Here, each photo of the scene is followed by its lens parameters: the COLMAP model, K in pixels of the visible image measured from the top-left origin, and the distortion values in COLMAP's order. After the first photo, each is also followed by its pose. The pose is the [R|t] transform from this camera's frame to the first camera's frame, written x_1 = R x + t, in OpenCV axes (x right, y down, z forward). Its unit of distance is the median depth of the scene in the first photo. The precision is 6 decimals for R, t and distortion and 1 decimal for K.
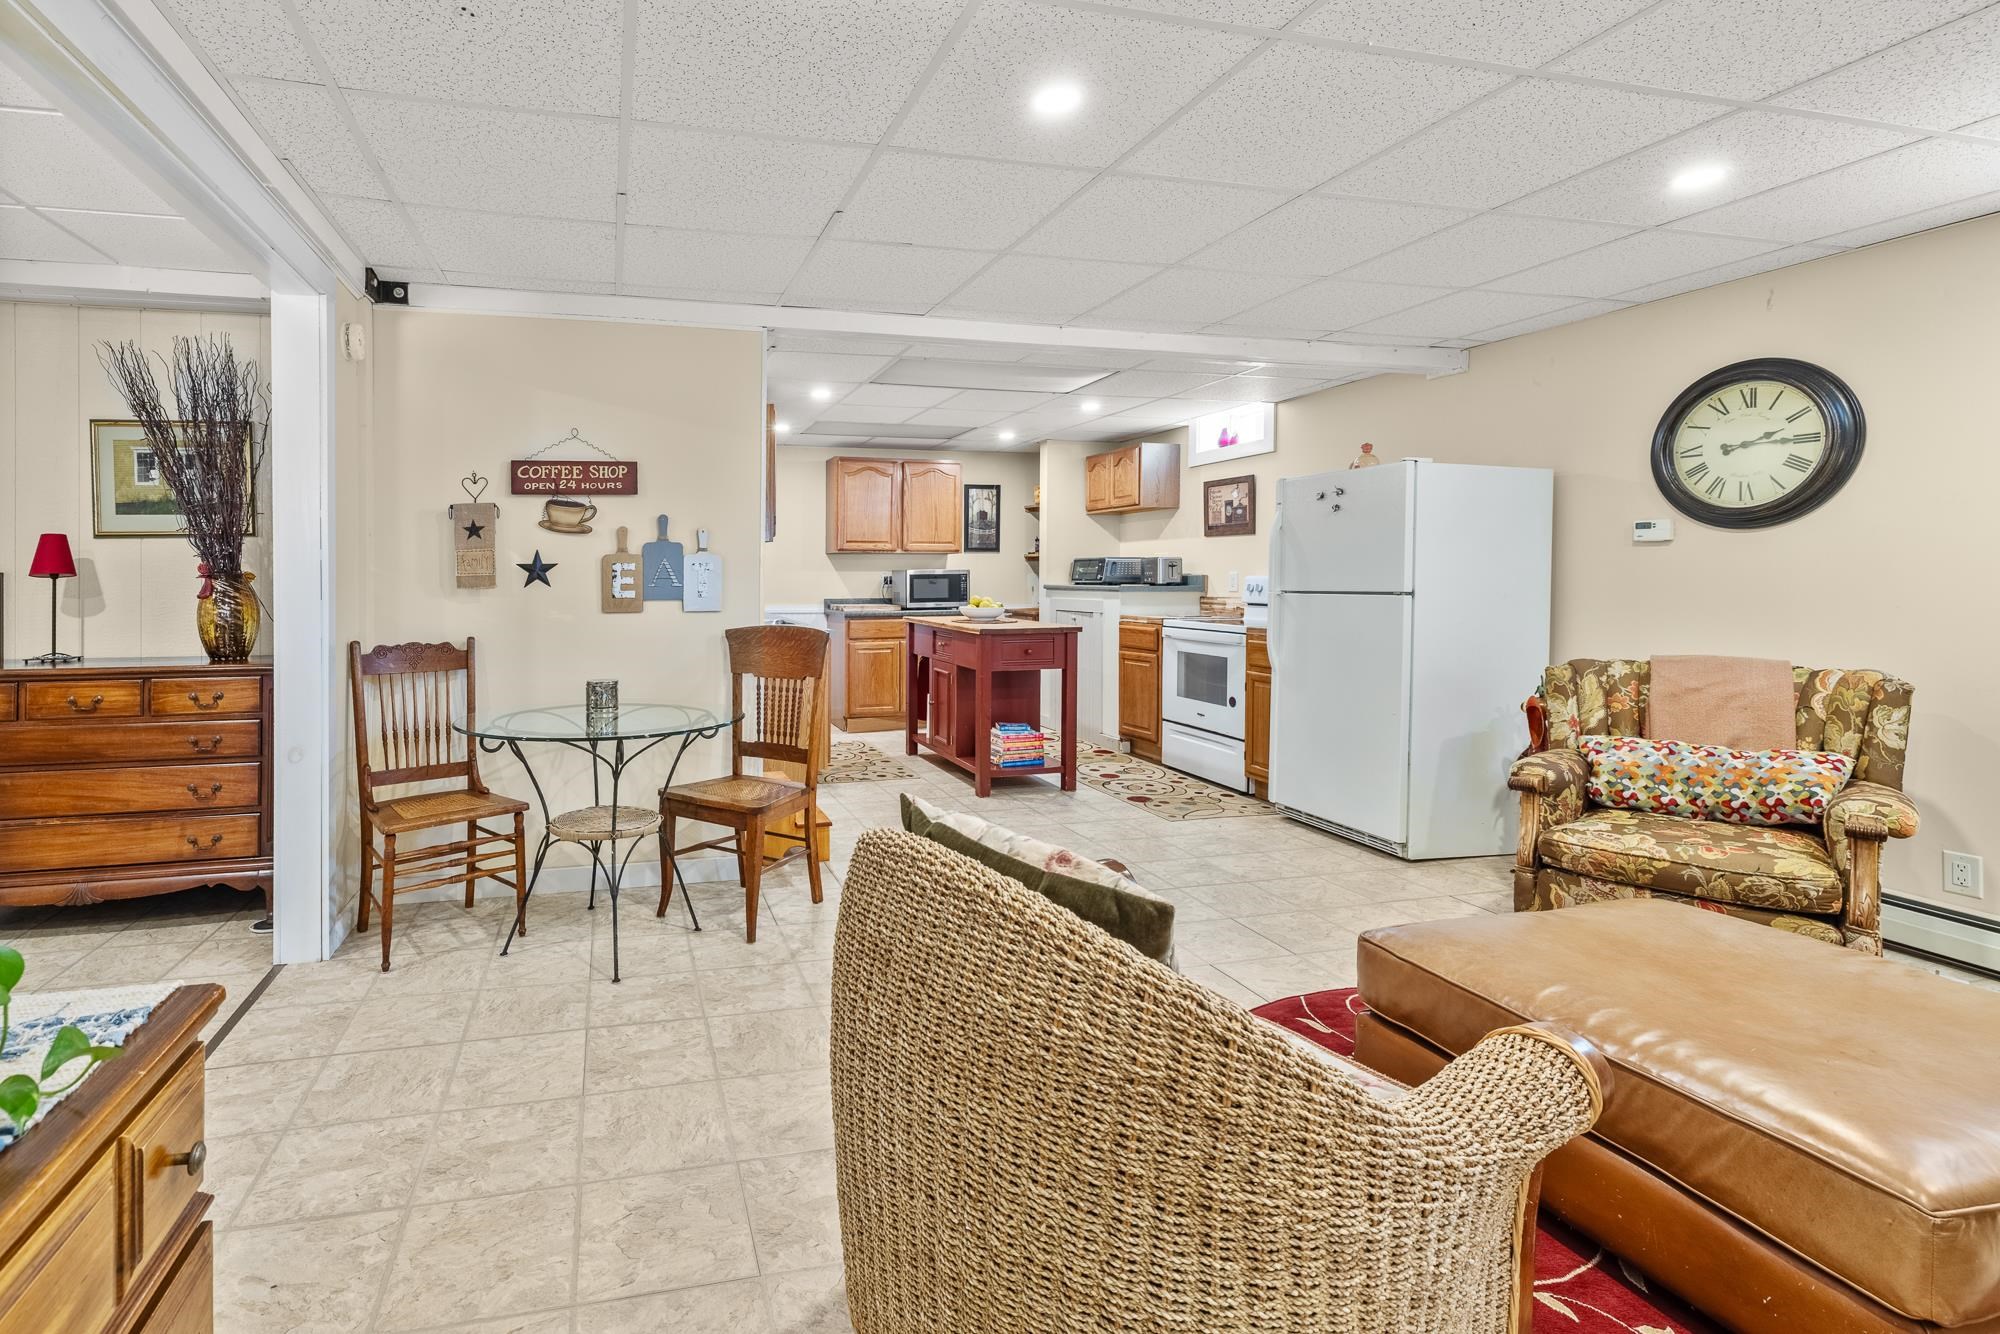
lens RADIAL K [[885.6, 0, 840.8], [0, 885.6, 581.6], [0, 0, 1]] dist [0.001181, 0.000009]
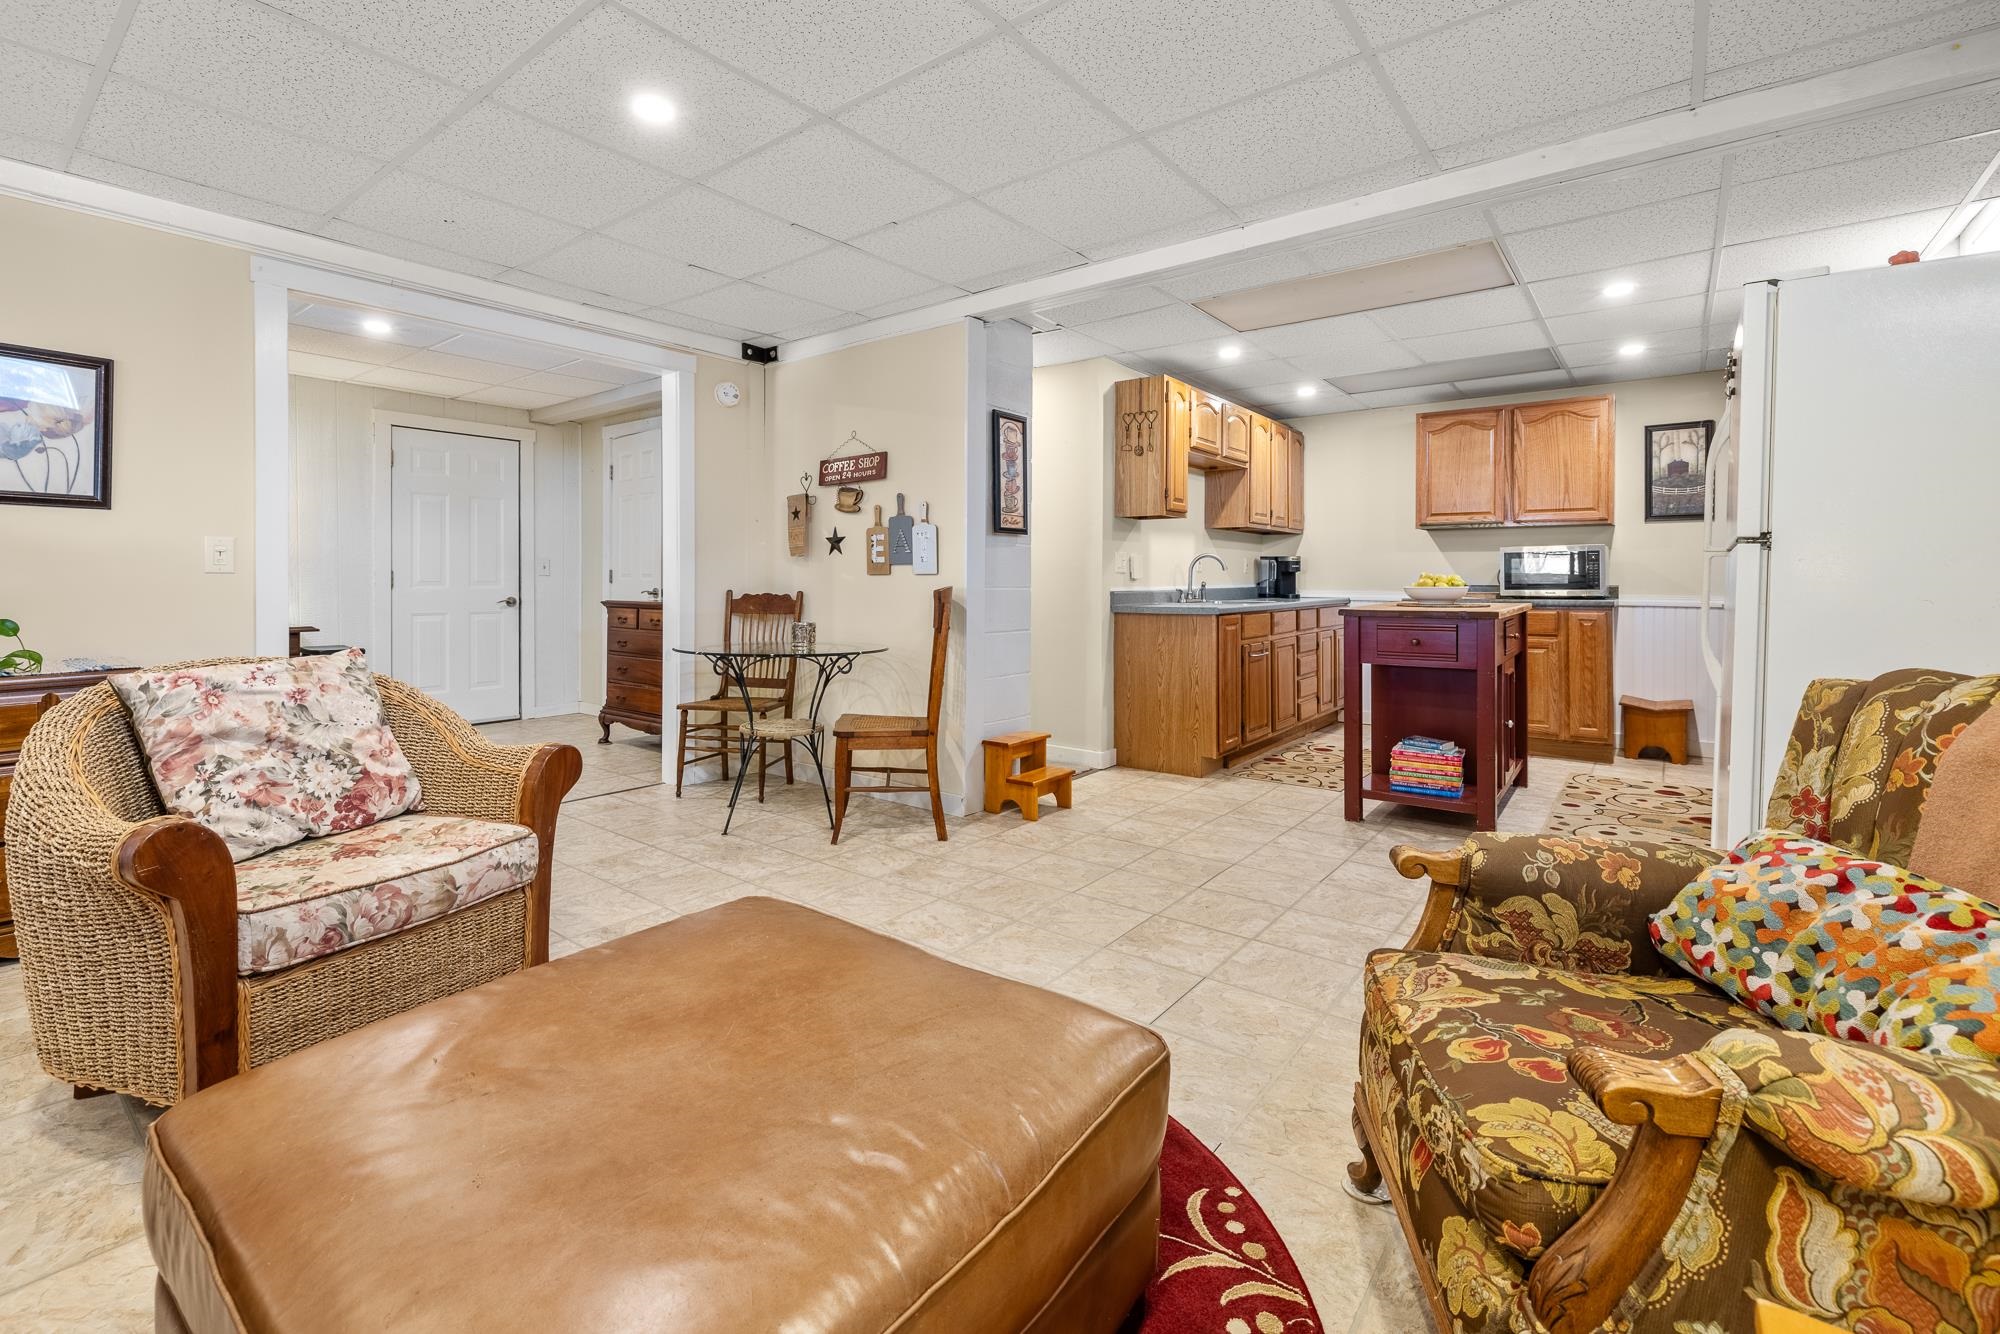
lens RADIAL K [[875.8, 0, 998.1], [0, 875.8, 585.1], [0, 0, 1]] dist [-0.001455, -0.000434]
pose [[0.631035, 0.007055, -0.775722, 0.797939], [-0.008321, 0.999963, 0.002325, 0.044856], [0.775710, 0.004987, 0.631070, 0.353332]]
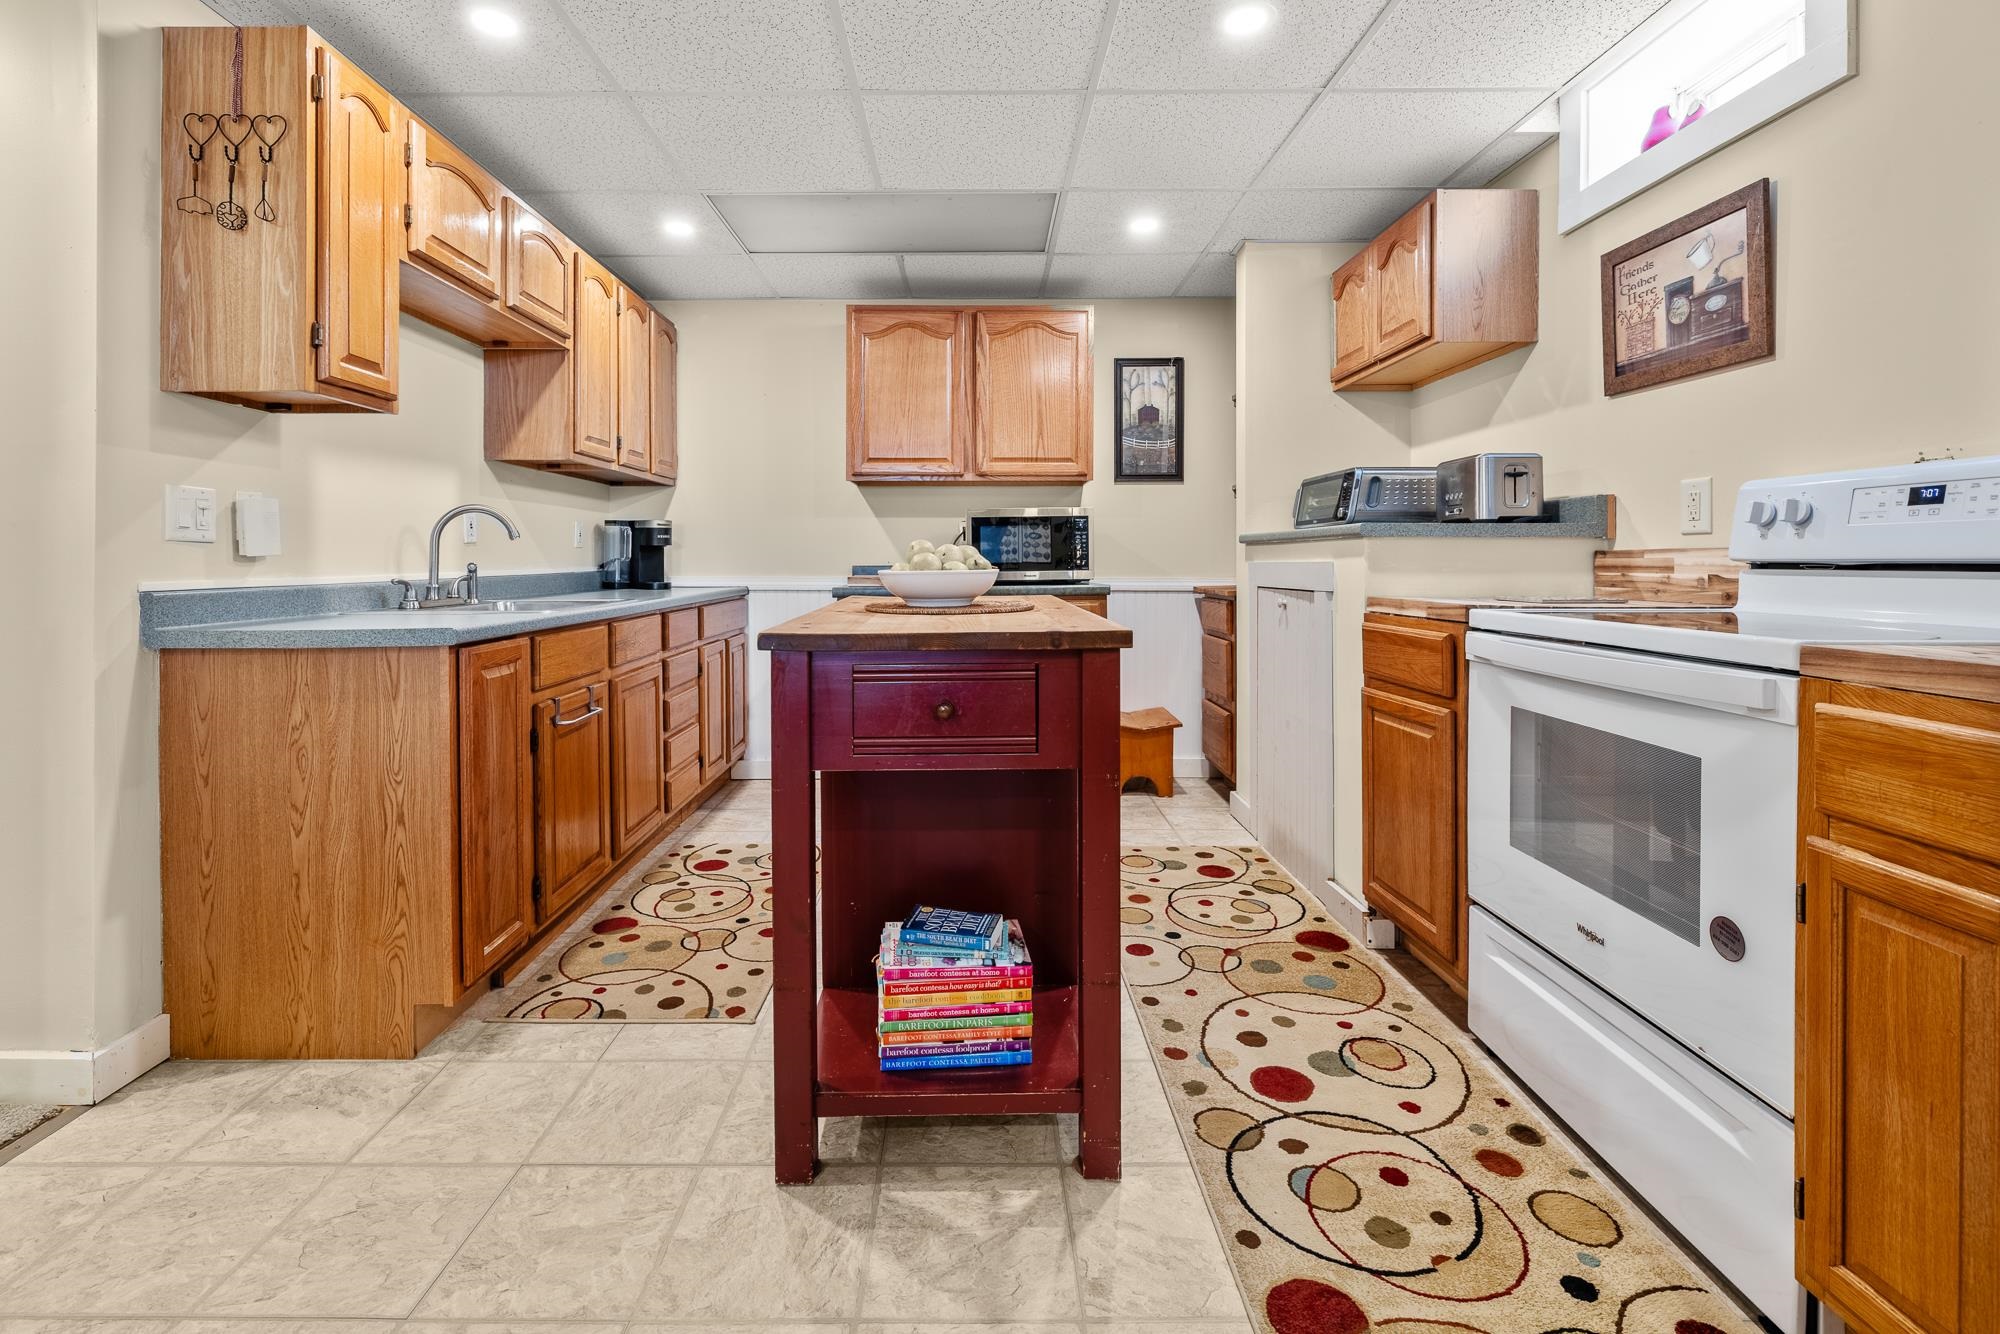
lens RADIAL K [[890.6, 0, 982.6], [0, 890.6, 555.1], [0, 0, 1]] dist [-0.001625, -0.000271]
pose [[0.974123, -0.002795, -0.226000, 0.413248], [-0.000048, 0.999921, -0.012574, 0.042271], [0.226017, 0.012260, 0.974046, 0.993677]]
